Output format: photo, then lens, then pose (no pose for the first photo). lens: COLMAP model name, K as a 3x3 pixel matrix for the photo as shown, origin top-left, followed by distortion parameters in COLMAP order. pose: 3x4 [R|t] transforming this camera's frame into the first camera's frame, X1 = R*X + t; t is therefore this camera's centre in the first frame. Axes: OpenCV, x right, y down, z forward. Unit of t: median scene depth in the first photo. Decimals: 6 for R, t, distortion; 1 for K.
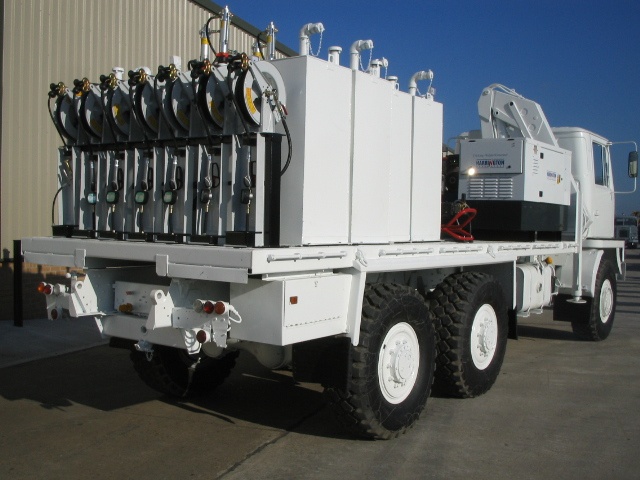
lens RADIAL K [[742.7, 0, 320.0], [0, 742.7, 240.0], [0, 0, 1]] dist [-0.124641, 0.029456]
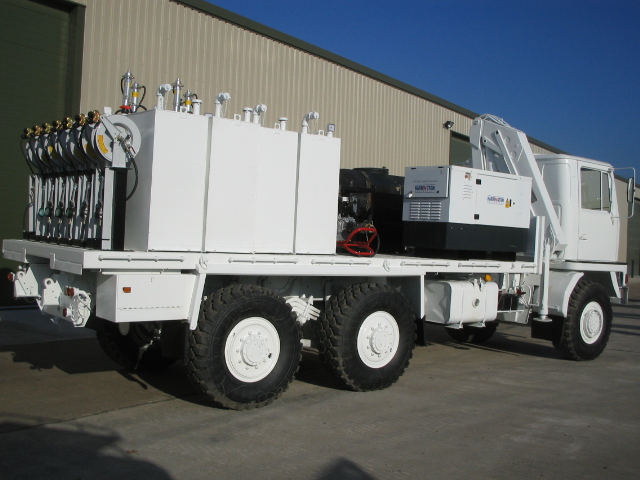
lens RADIAL K [[742.7, 0, 320.0], [0, 742.7, 240.0], [0, 0, 1]] dist [-0.124641, 0.029456]
pose [[0.964232, 0.029630, -0.263400, 0.482573], [-0.036084, 0.999155, -0.019696, 0.002444], [0.262593, 0.028496, 0.964486, -0.156394]]
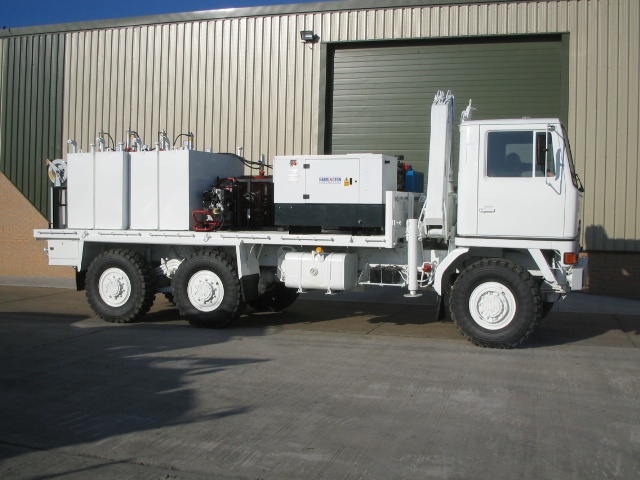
lens RADIAL K [[742.7, 0, 320.0], [0, 742.7, 240.0], [0, 0, 1]] dist [-0.124641, 0.029456]
pose [[0.259360, 0.022342, -0.965522, 2.024606], [-0.024509, 0.999563, 0.016546, -0.013240], [0.965470, 0.019373, 0.259794, 0.913274]]
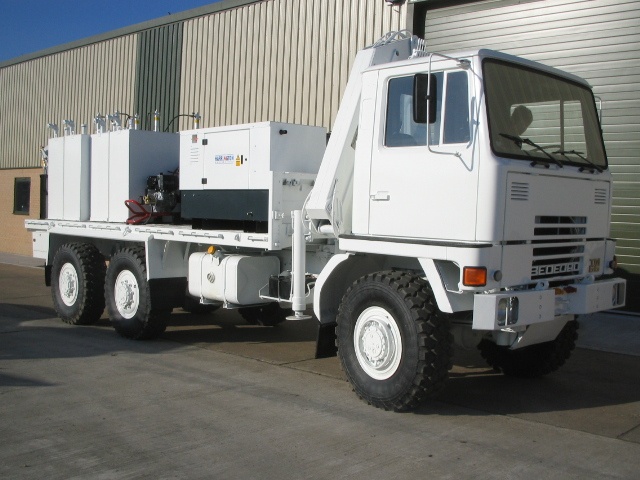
lens RADIAL K [[742.7, 0, 320.0], [0, 742.7, 240.0], [0, 0, 1]] dist [-0.124641, 0.029456]
pose [[-0.172816, 0.017624, -0.984796, 1.645217], [-0.047430, 0.998531, 0.026193, -0.022803], [0.983811, 0.051236, -0.171726, 1.746221]]
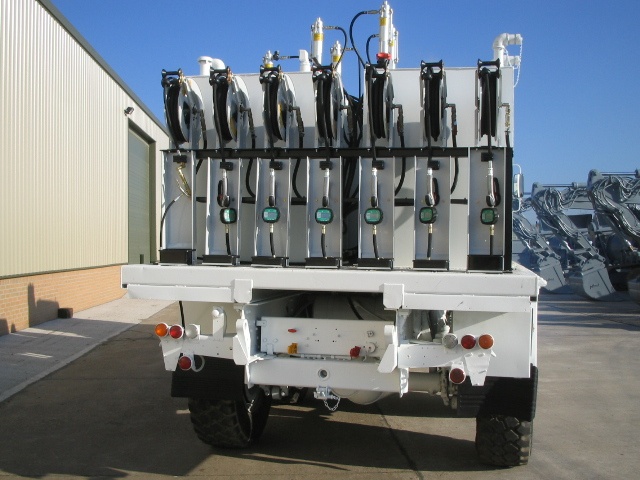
lens RADIAL K [[742.7, 0, 320.0], [0, 742.7, 240.0], [0, 0, 1]] dist [-0.124641, 0.029456]
pose [[0.920125, -0.006764, 0.391567, -0.469800], [0.014888, 0.999732, -0.017716, -0.012336], [-0.391343, 0.022131, 0.919979, 0.184887]]
